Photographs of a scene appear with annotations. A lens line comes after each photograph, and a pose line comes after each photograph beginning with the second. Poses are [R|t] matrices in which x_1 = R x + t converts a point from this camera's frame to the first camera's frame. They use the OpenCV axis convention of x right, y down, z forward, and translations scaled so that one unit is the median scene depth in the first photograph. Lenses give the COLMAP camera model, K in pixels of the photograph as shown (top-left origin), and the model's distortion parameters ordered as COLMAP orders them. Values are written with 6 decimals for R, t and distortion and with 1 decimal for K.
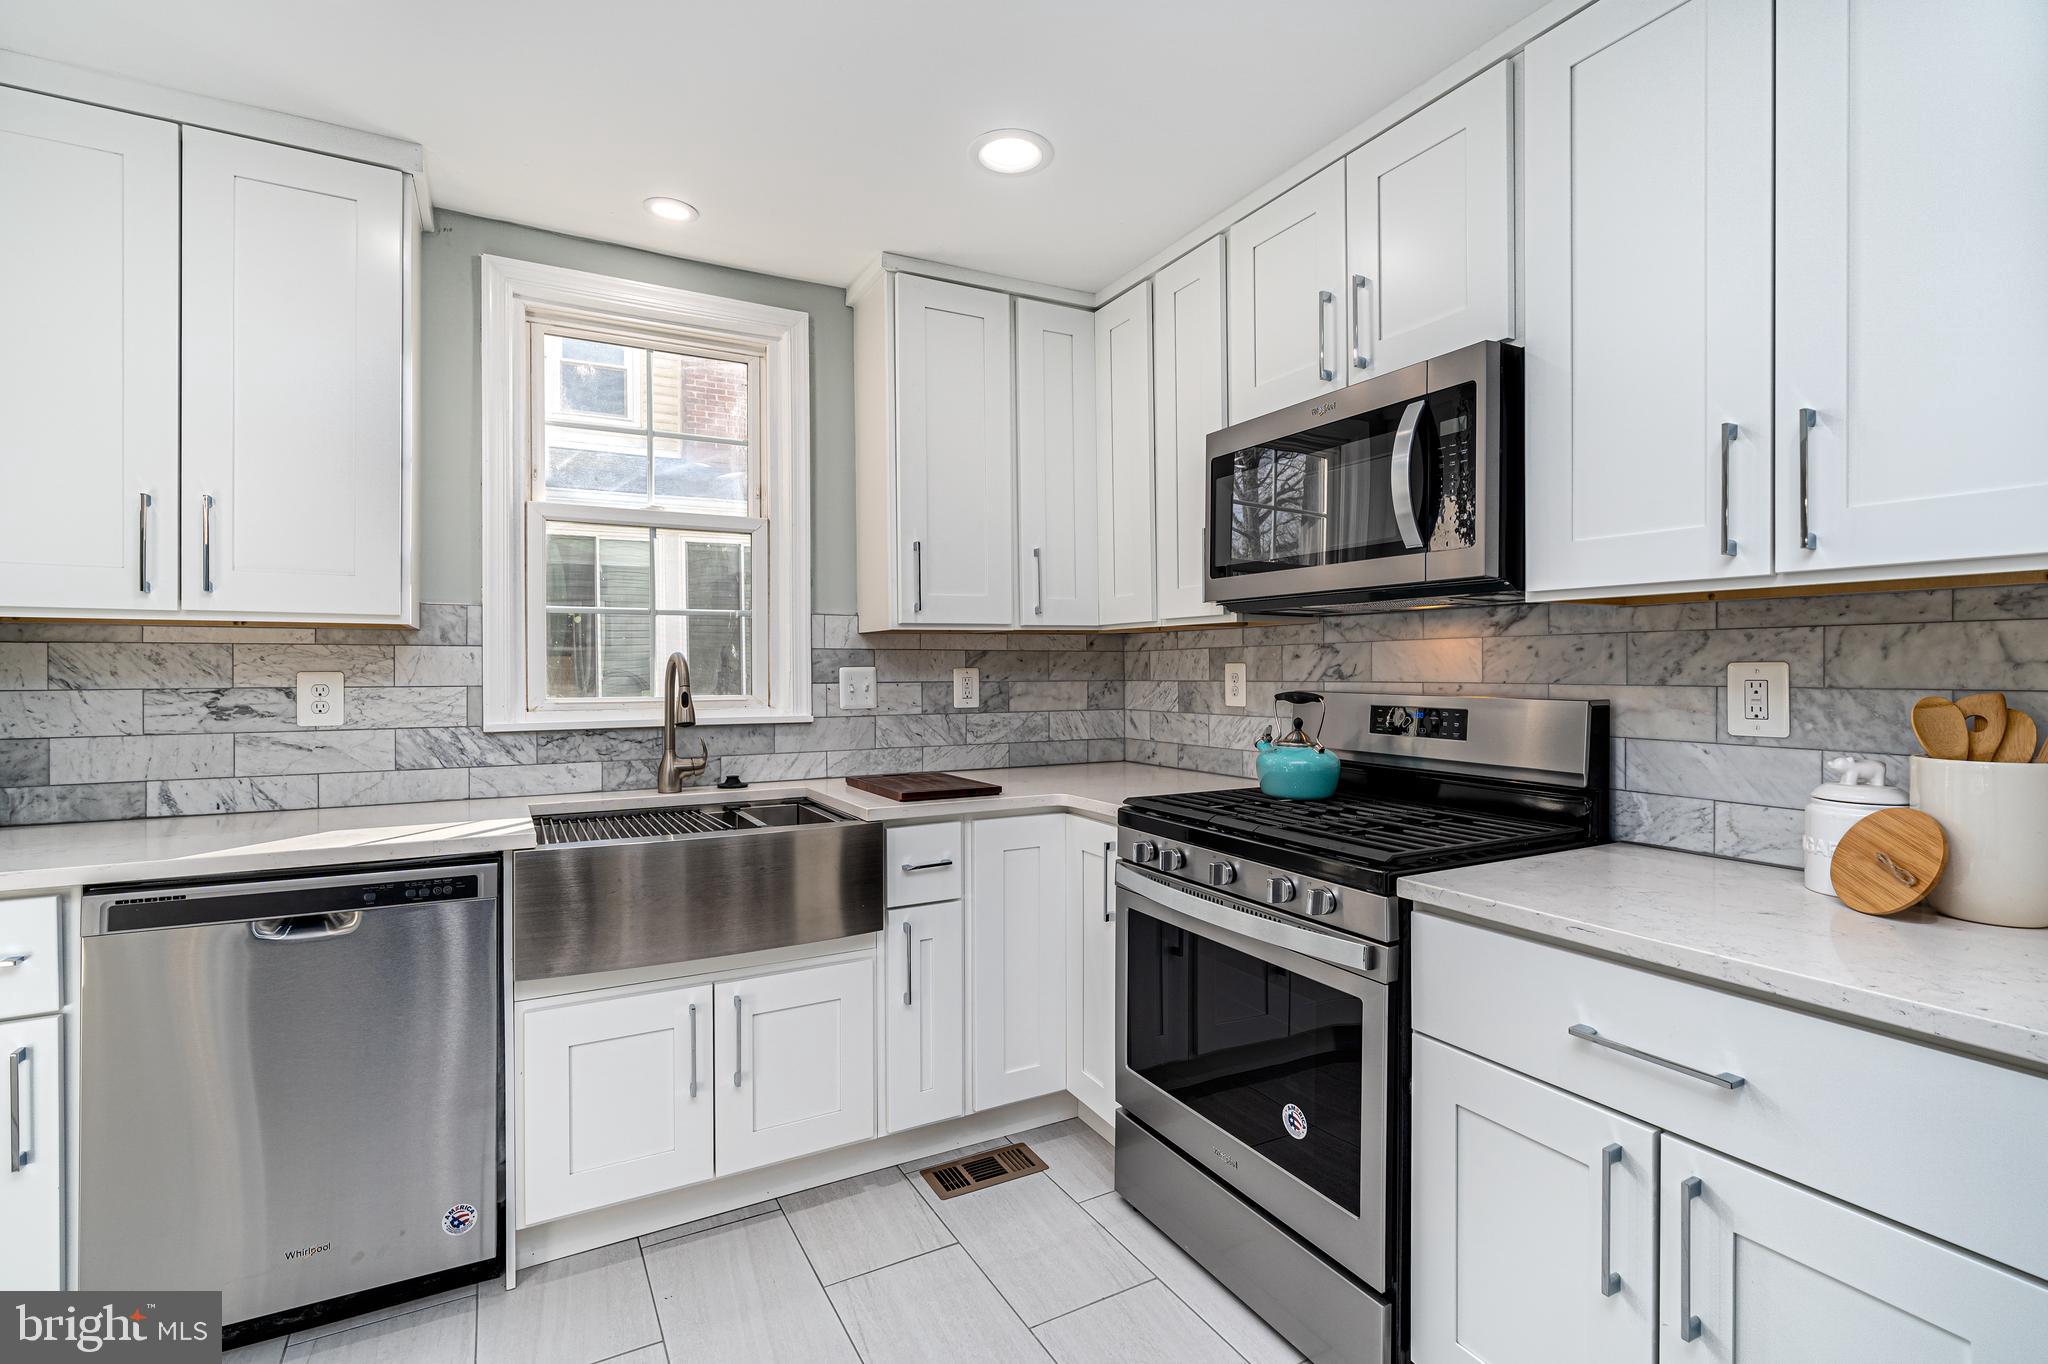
lens RADIAL K [[928.2, 0, 1010.5], [0, 928.2, 673.2], [0, 0, 1]] dist [-0.011478, 0.005094]
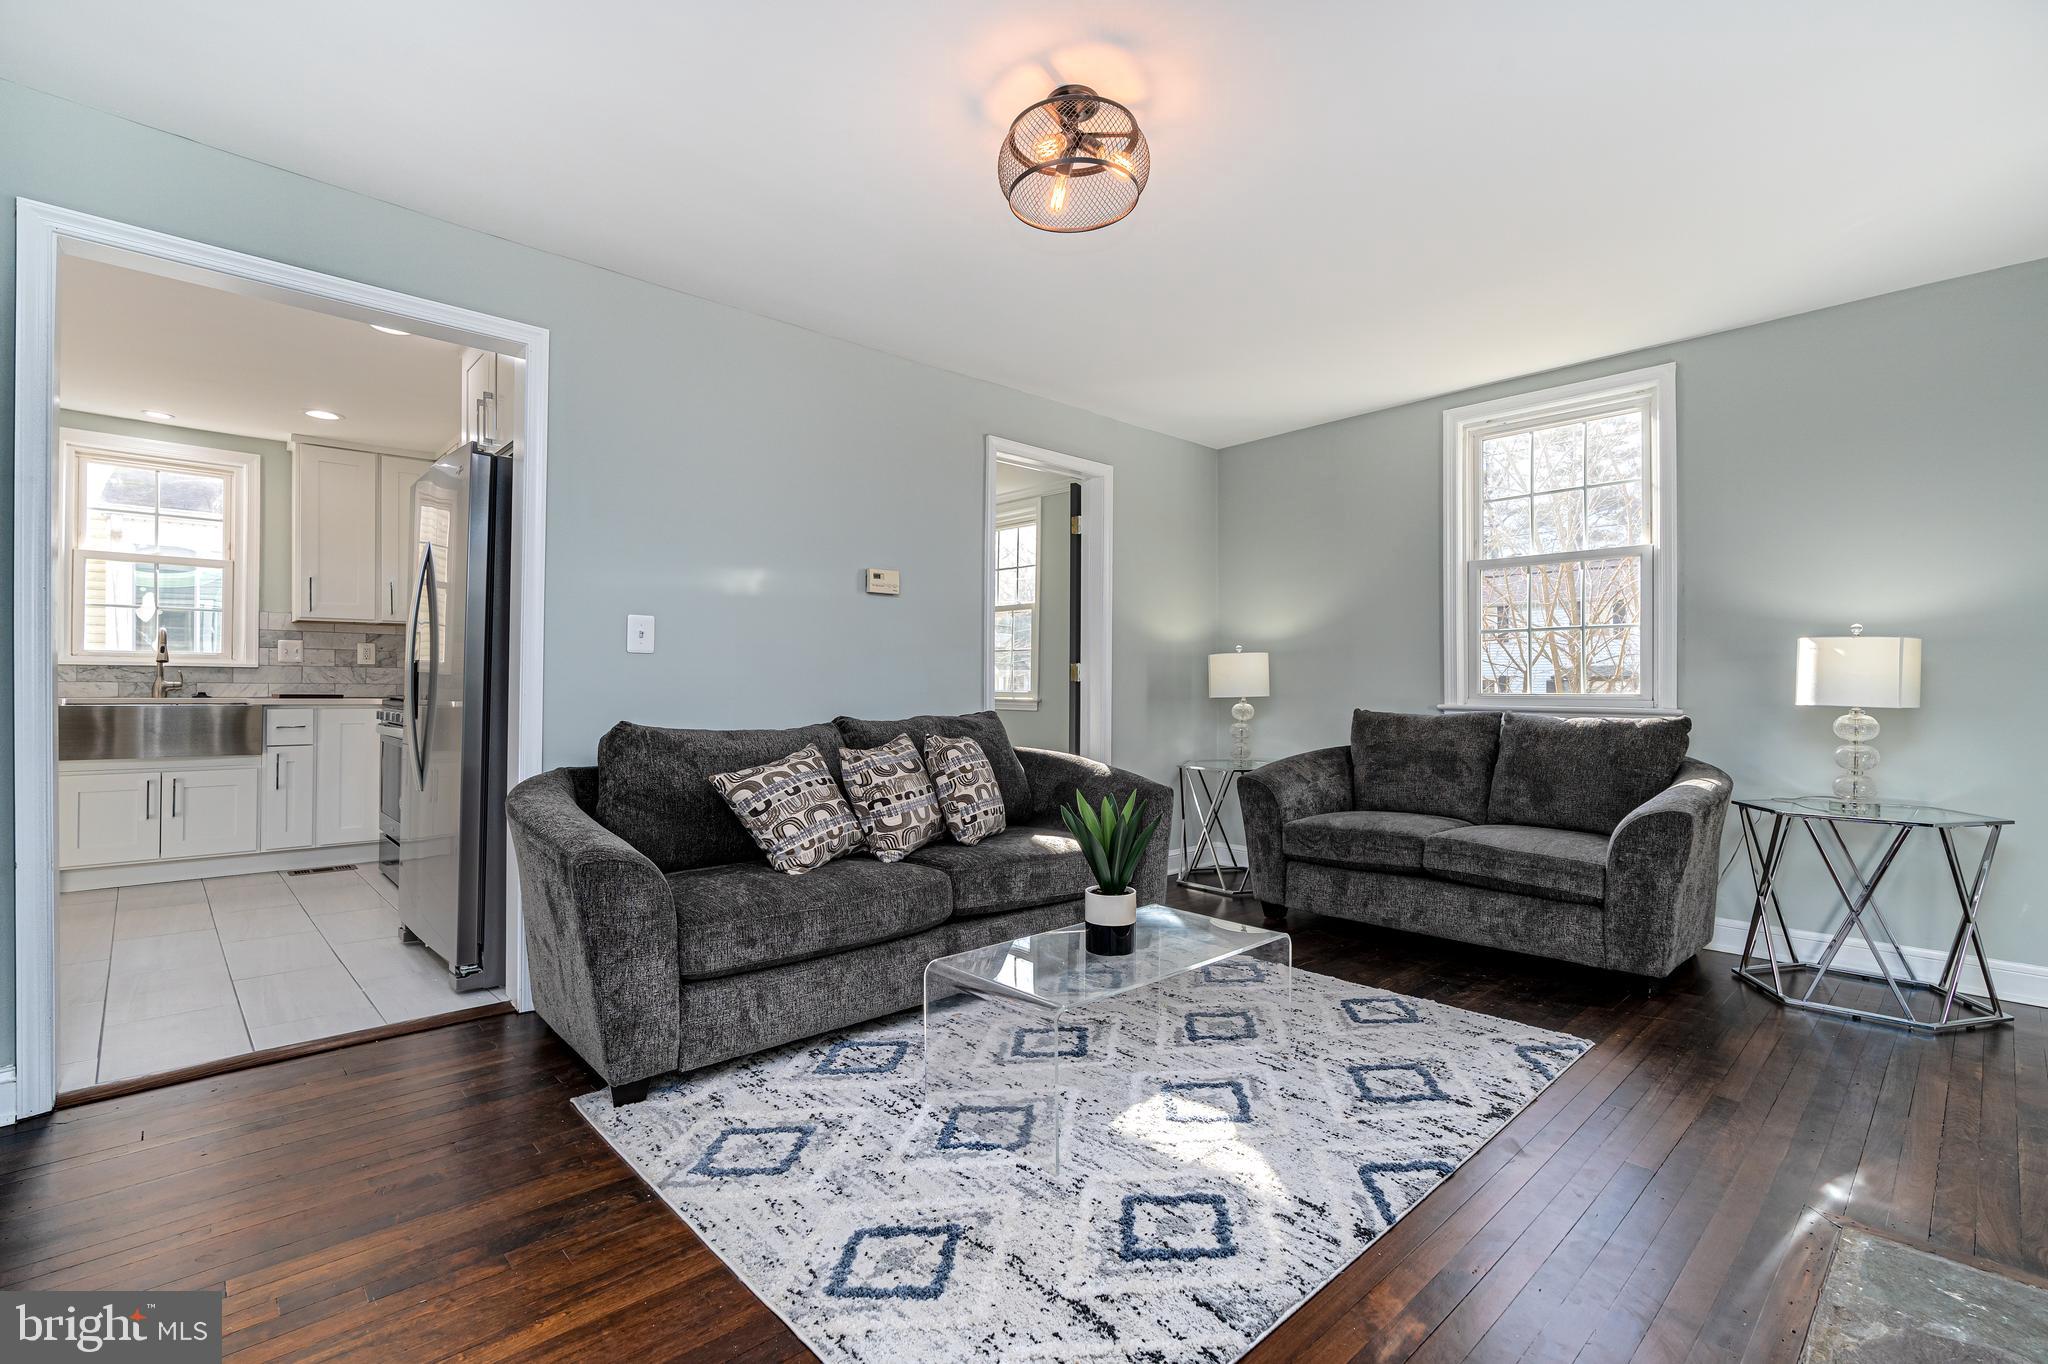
lens RADIAL K [[920.8, 0, 1013.7], [0, 920.8, 683.5], [0, 0, 1]] dist [-0.016140, 0.007019]
pose [[0.967393, 0.011416, 0.253022, 0.943752], [-0.008953, 0.999901, -0.010885, 0.105786], [-0.253121, 0.008265, 0.967399, -1.410100]]
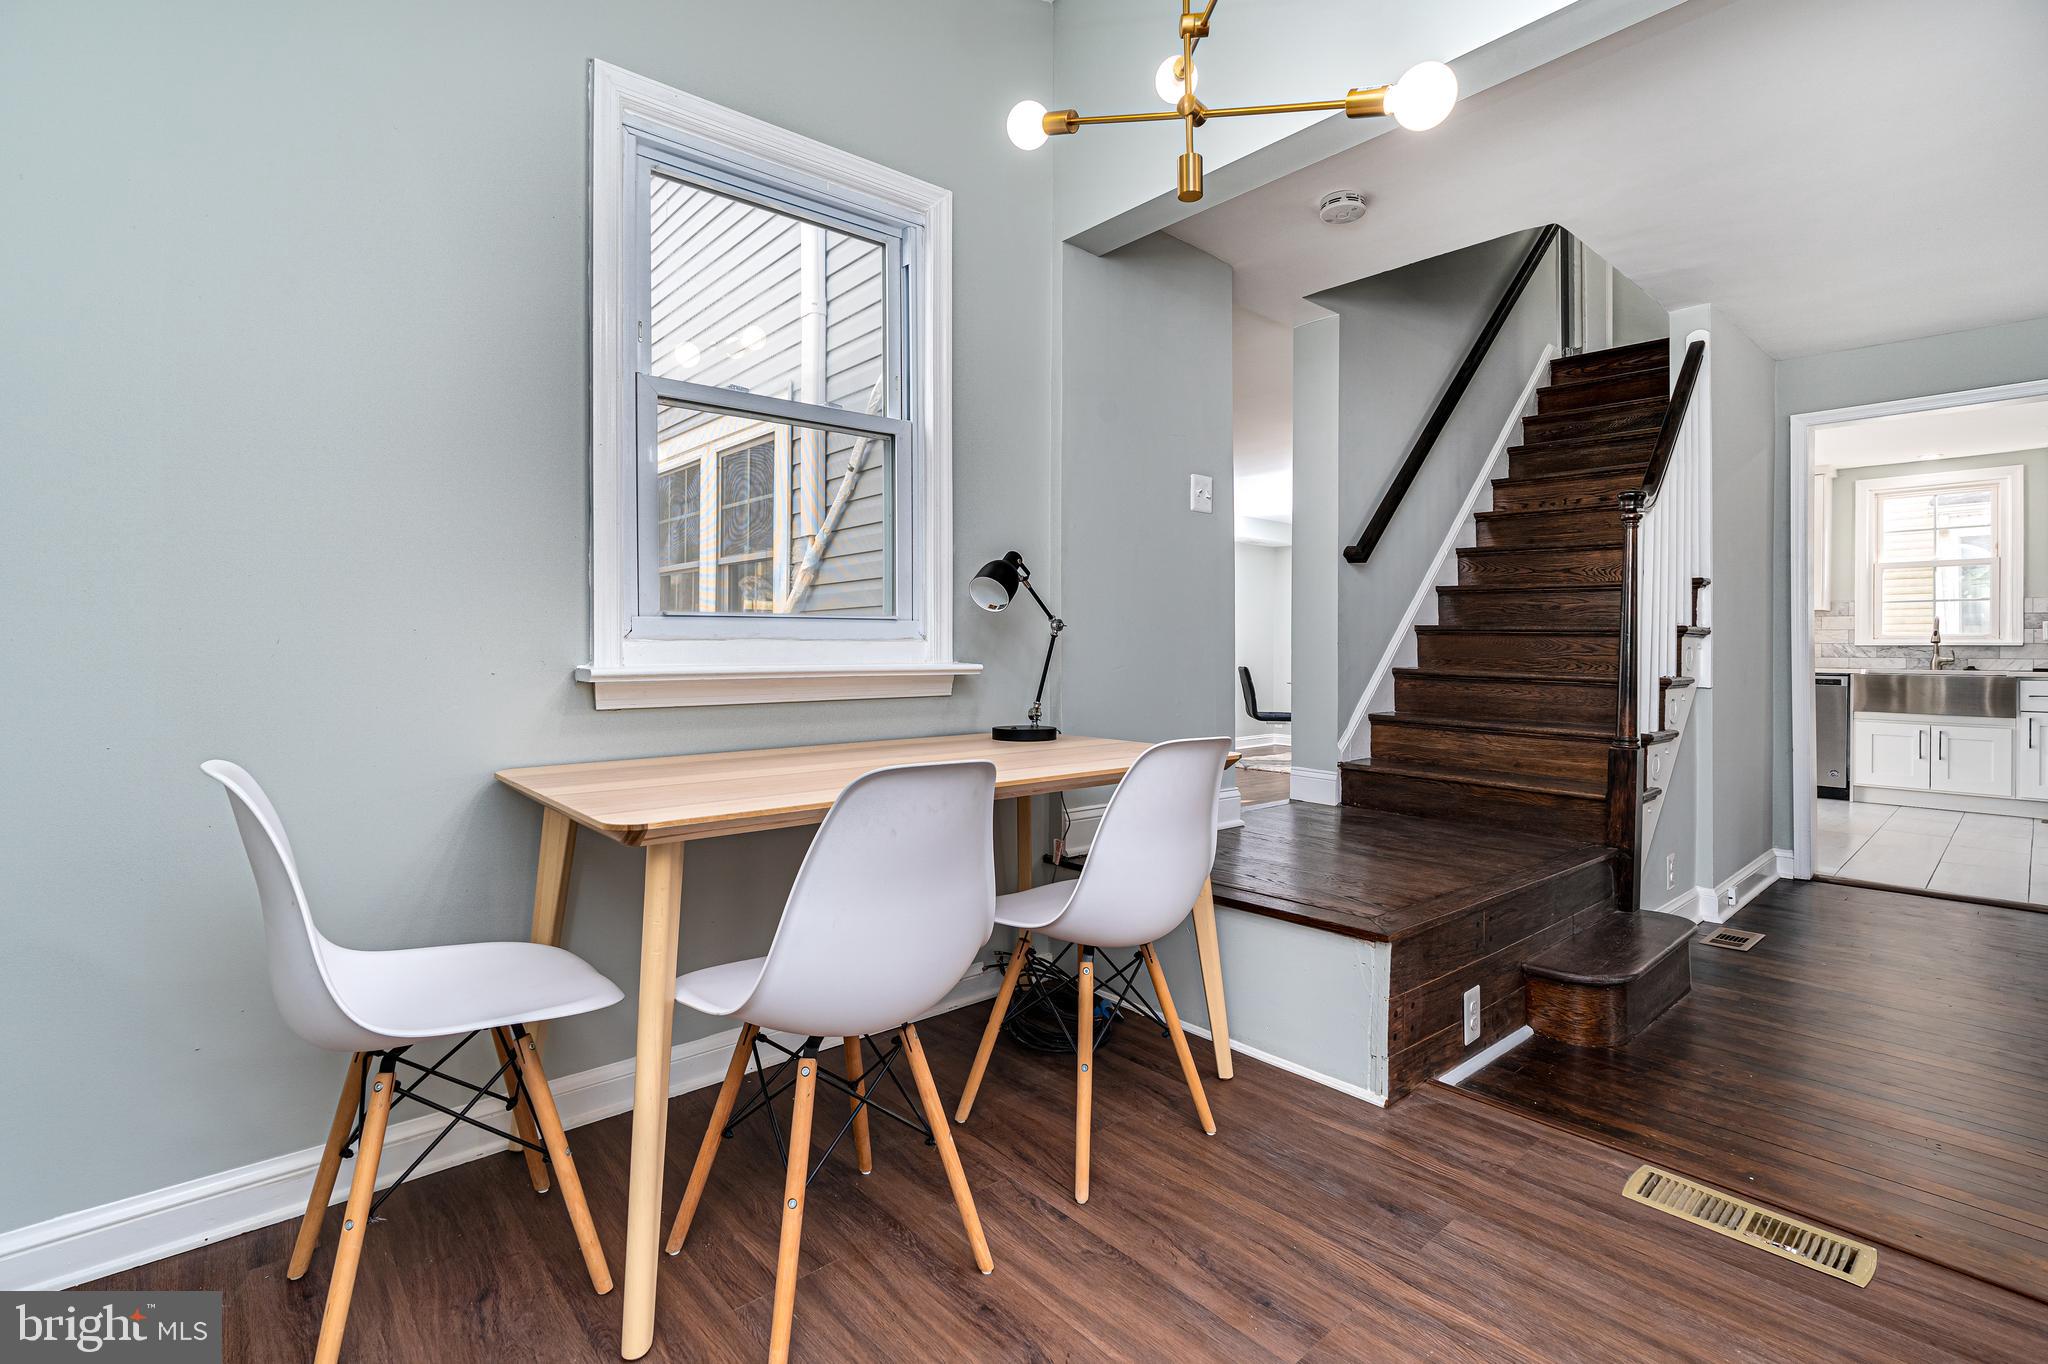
lens RADIAL K [[937.2, 0, 1032.1], [0, 937.2, 652.5], [0, 0, 1]] dist [0.000425, 0.001001]
pose [[0.240498, 0.004961, -0.970637, 1.630893], [-0.011373, 0.999933, 0.002293, 0.105666], [0.970583, 0.010488, 0.240538, -2.165493]]
